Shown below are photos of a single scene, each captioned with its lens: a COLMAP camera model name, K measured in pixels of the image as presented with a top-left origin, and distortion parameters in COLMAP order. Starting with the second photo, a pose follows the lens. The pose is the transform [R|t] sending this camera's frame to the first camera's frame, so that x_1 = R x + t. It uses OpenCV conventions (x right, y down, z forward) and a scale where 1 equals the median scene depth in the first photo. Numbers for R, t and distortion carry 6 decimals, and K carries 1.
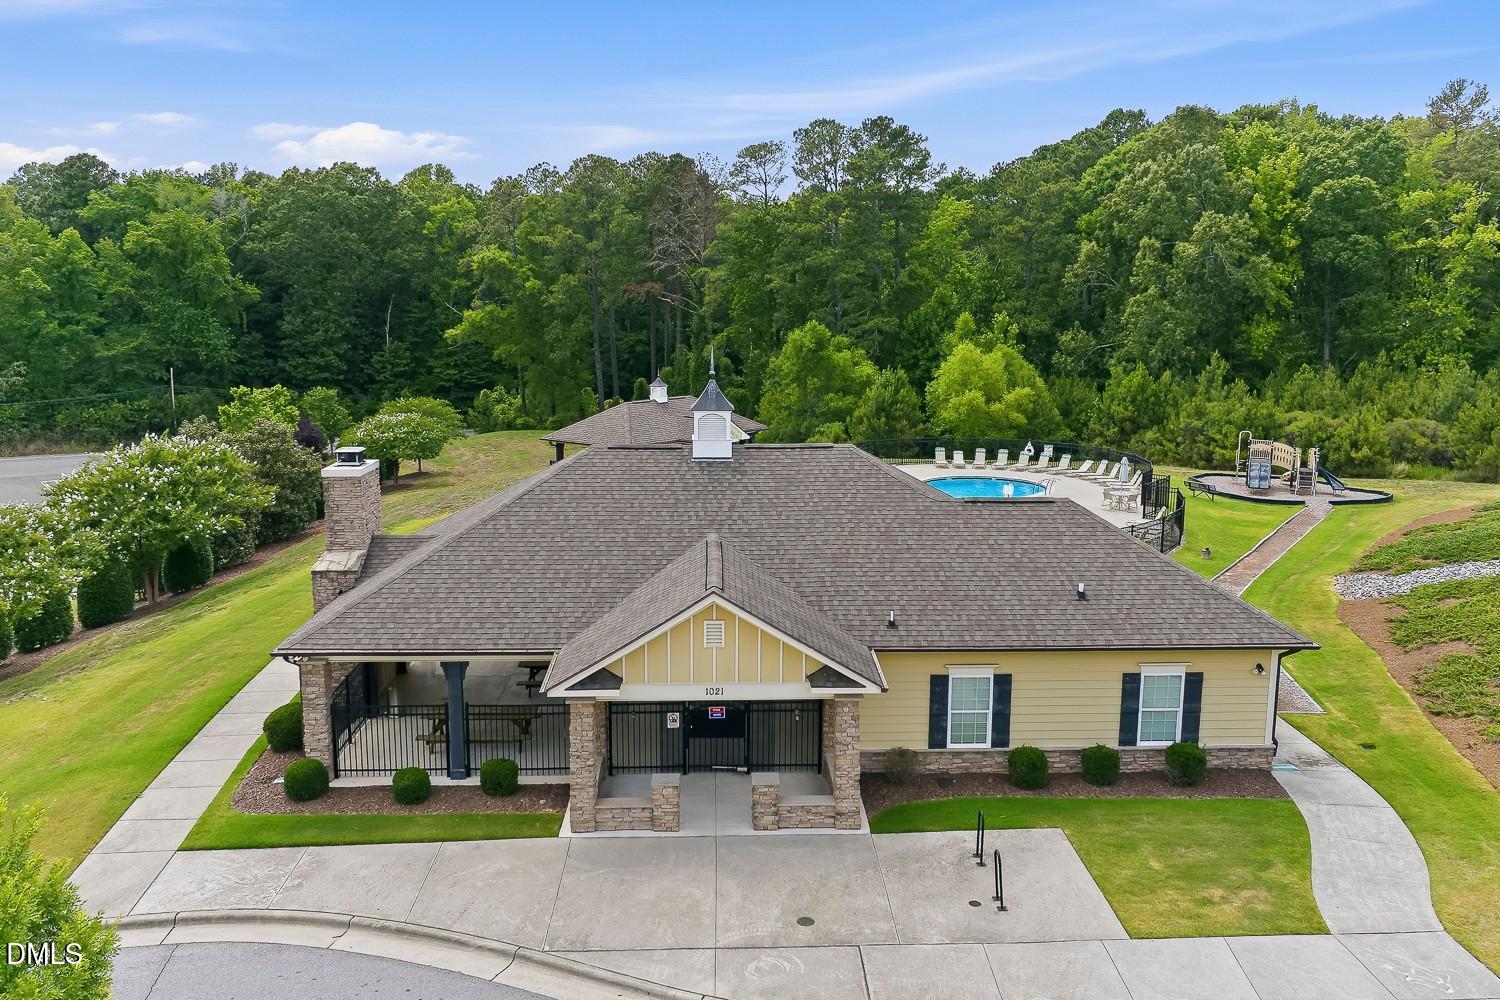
lens RADIAL K [[1232.7, 0, 753.5], [0, 1232.7, 493.3], [0, 0, 1]] dist [0.000430, -0.009739]
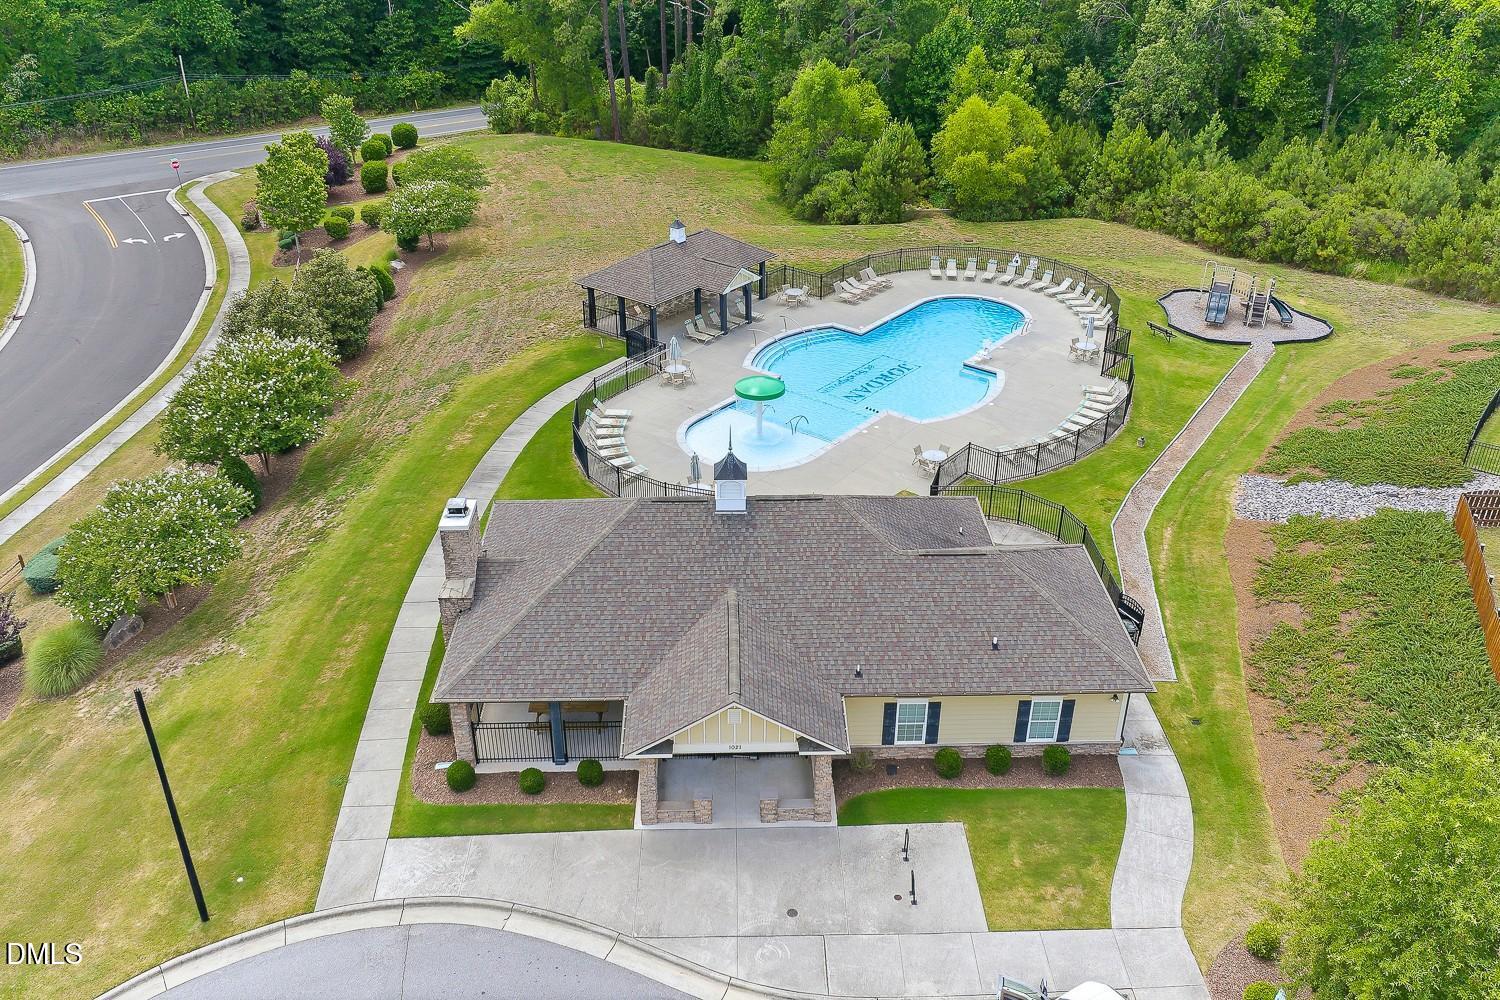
lens RADIAL K [[1232.7, 0, 753.5], [0, 1232.7, 493.3], [0, 0, 1]] dist [0.000430, -0.009739]
pose [[0.999953, 0.004031, -0.008810, 0.002480], [-0.000861, 0.942717, 0.333594, -0.546703], [0.009650, -0.333570, 0.942676, -0.267609]]
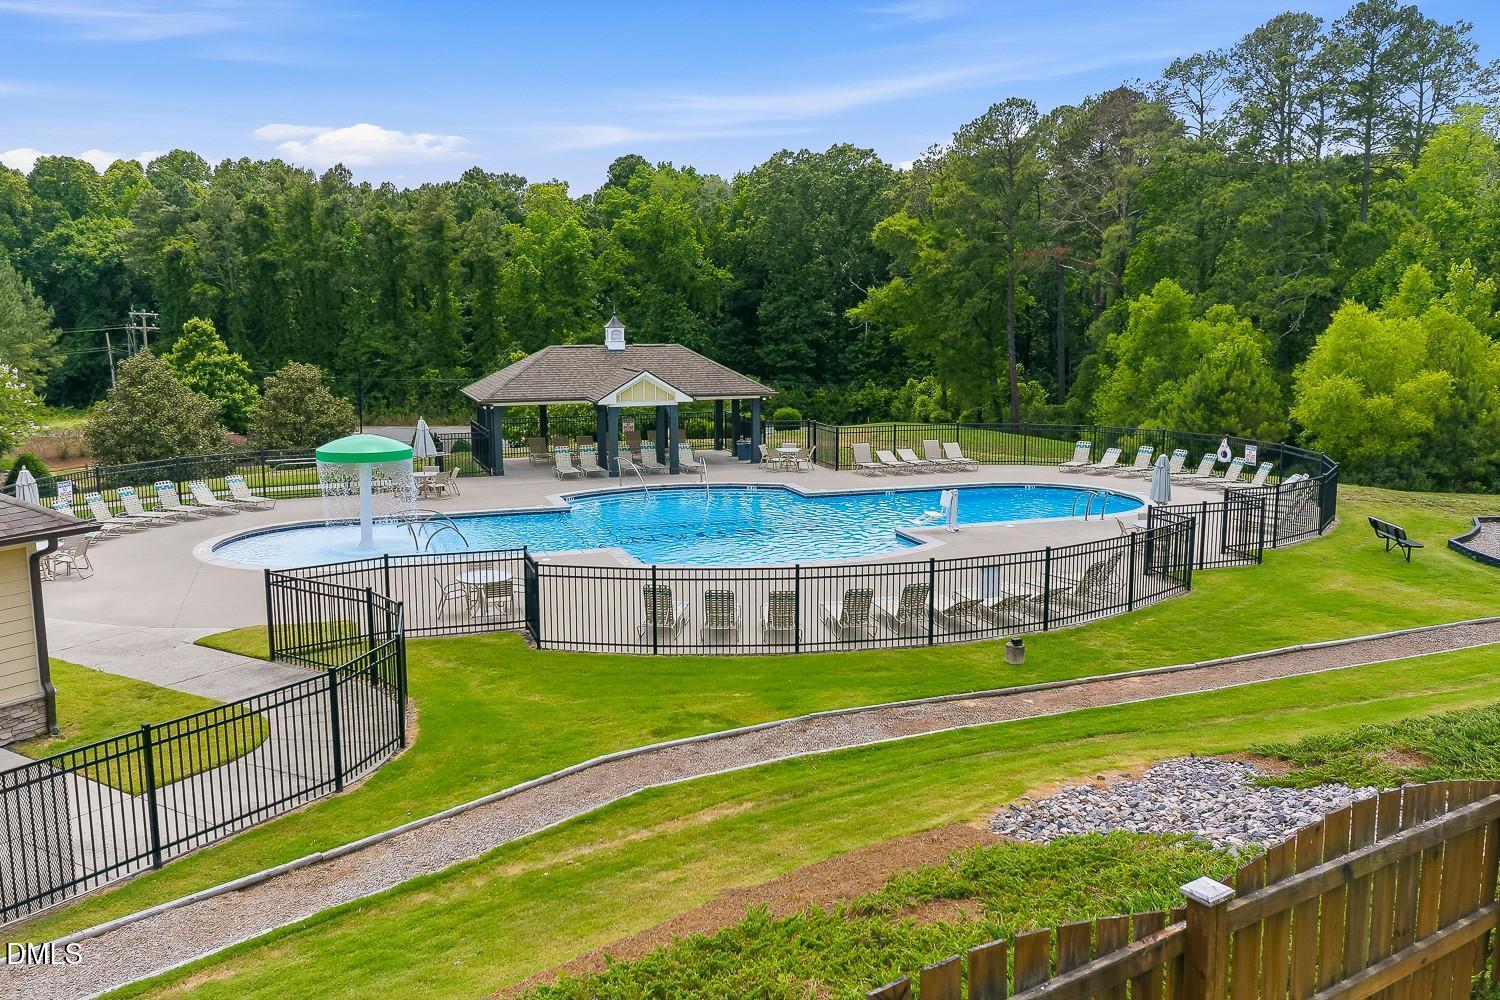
lens RADIAL K [[1232.7, 0, 753.5], [0, 1232.7, 493.3], [0, 0, 1]] dist [0.000430, -0.009739]
pose [[0.837051, 0.076390, -0.541765, 0.954457], [-0.083925, 0.996413, 0.010827, -0.007918], [0.540649, 0.036405, 0.840460, 1.025806]]
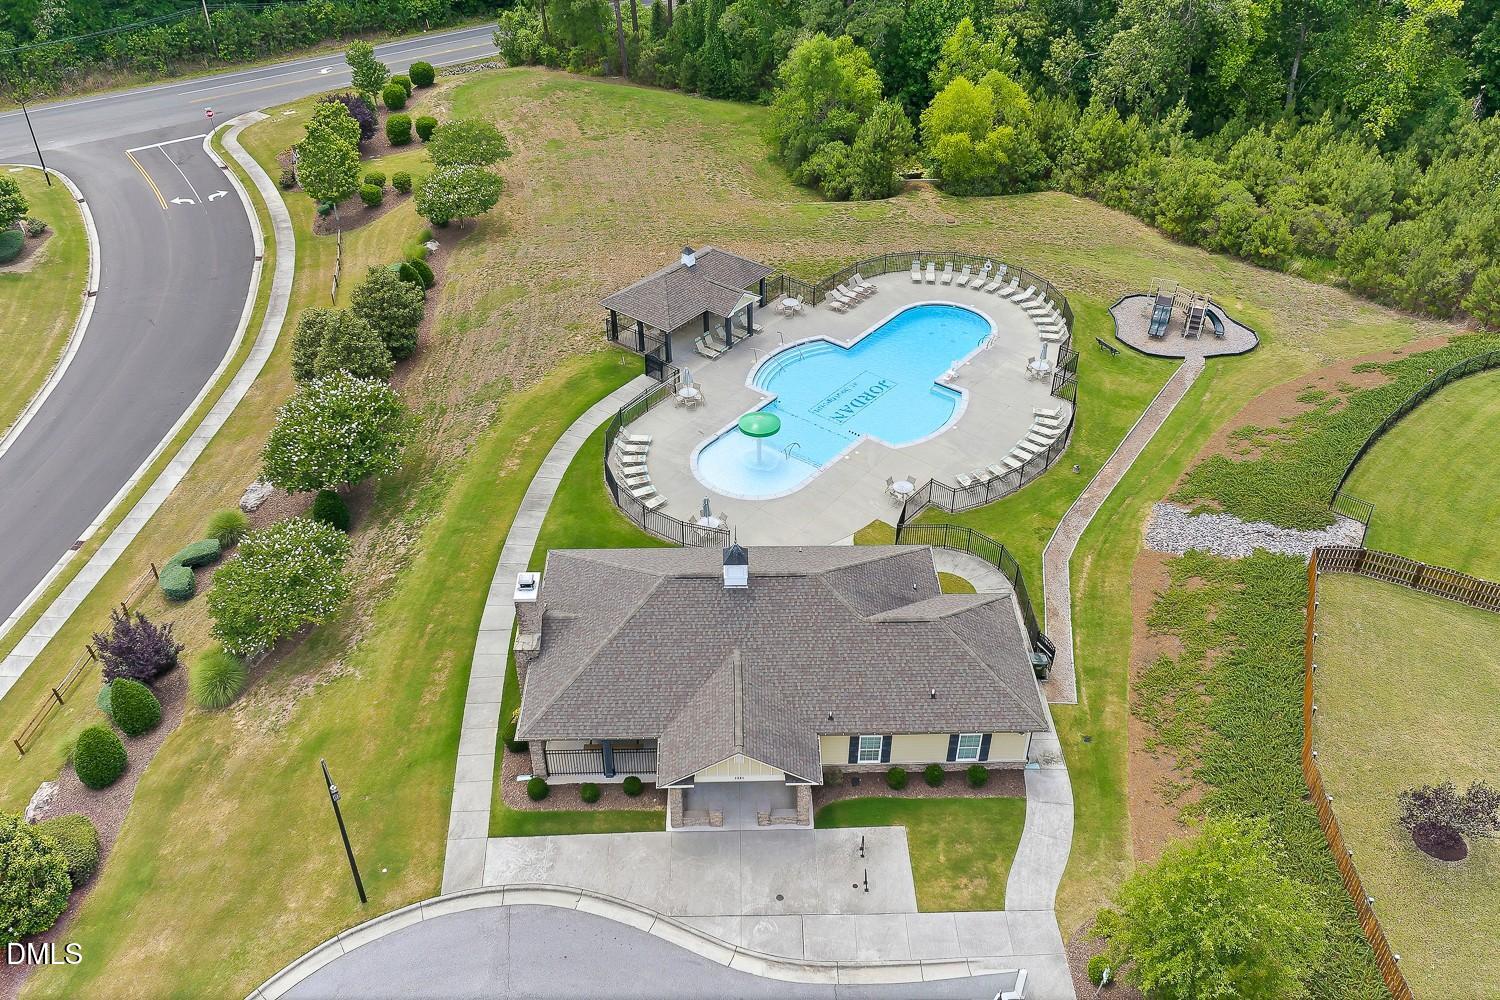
lens RADIAL K [[1232.7, 0, 753.5], [0, 1232.7, 493.3], [0, 0, 1]] dist [0.000430, -0.009739]
pose [[0.999926, 0.006232, -0.010412, 0.009311], [-0.000831, 0.891206, 0.453599, -1.041541], [0.012107, -0.453557, 0.891145, -0.539626]]
